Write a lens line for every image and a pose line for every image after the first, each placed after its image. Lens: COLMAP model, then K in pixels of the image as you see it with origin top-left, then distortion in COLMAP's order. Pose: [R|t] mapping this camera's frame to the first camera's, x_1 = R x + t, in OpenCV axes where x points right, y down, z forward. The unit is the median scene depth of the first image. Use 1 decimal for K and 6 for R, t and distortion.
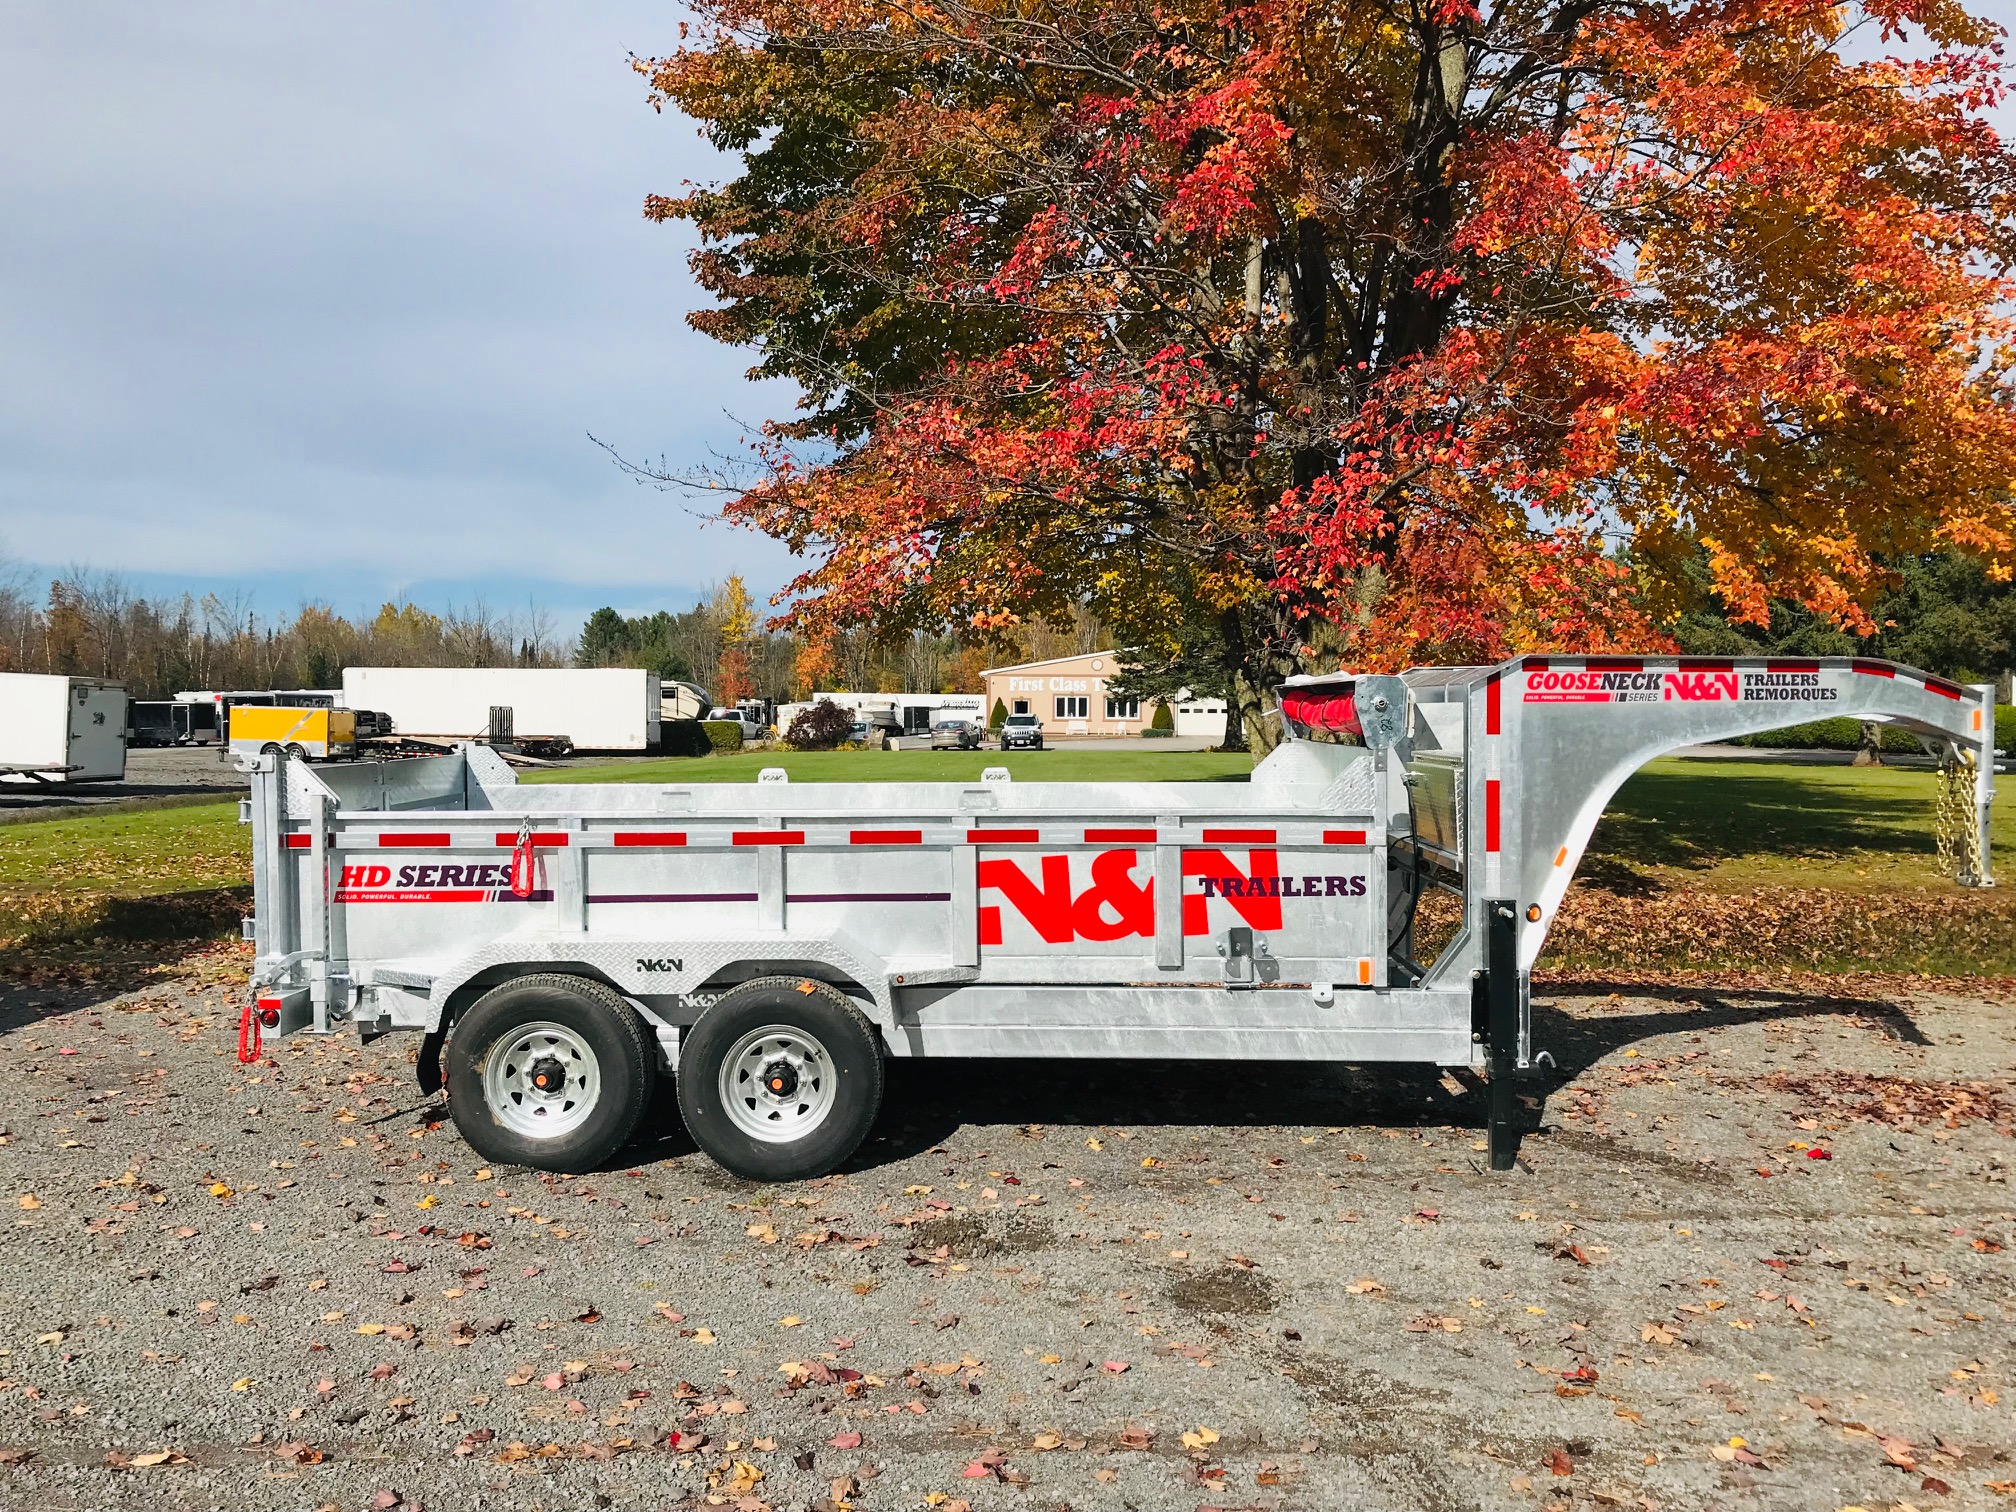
lens RADIAL K [[1639.1, 0, 1008.0], [0, 1639.1, 756.0], [0, 0, 1]] dist [0.000912, 0.013486]
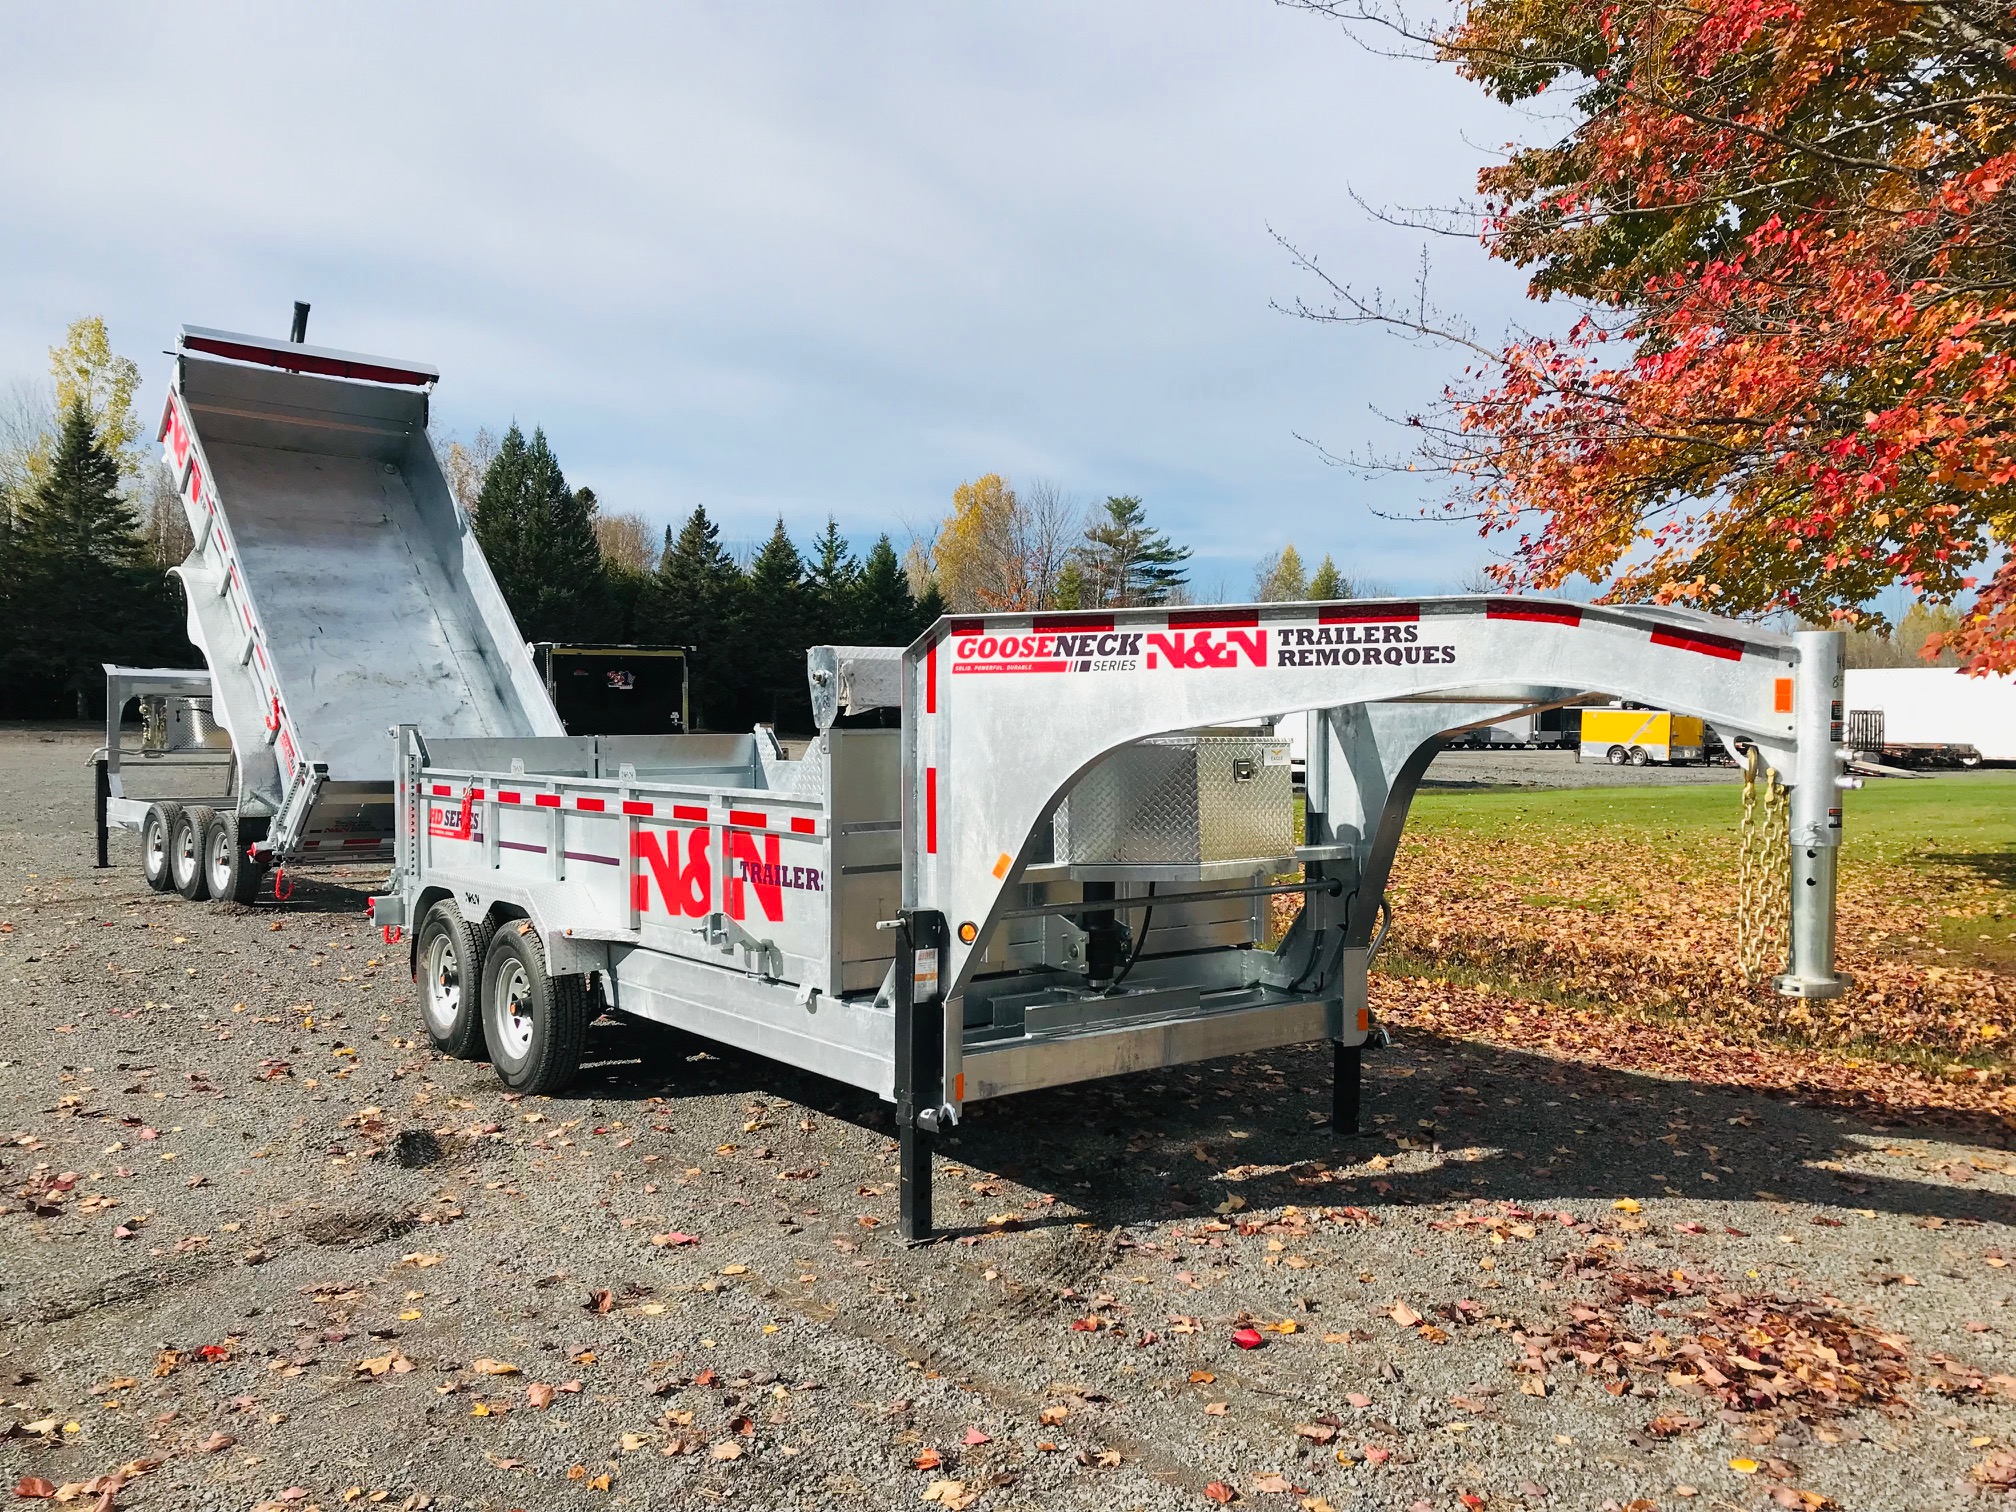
lens RADIAL K [[1639.1, 0, 1008.0], [0, 1639.1, 756.0], [0, 0, 1]] dist [0.000912, 0.013486]
pose [[0.656610, 0.019378, -0.753981, 0.911823], [-0.022334, 0.999731, 0.006244, 0.002368], [0.753899, 0.012740, 0.656867, 0.458284]]
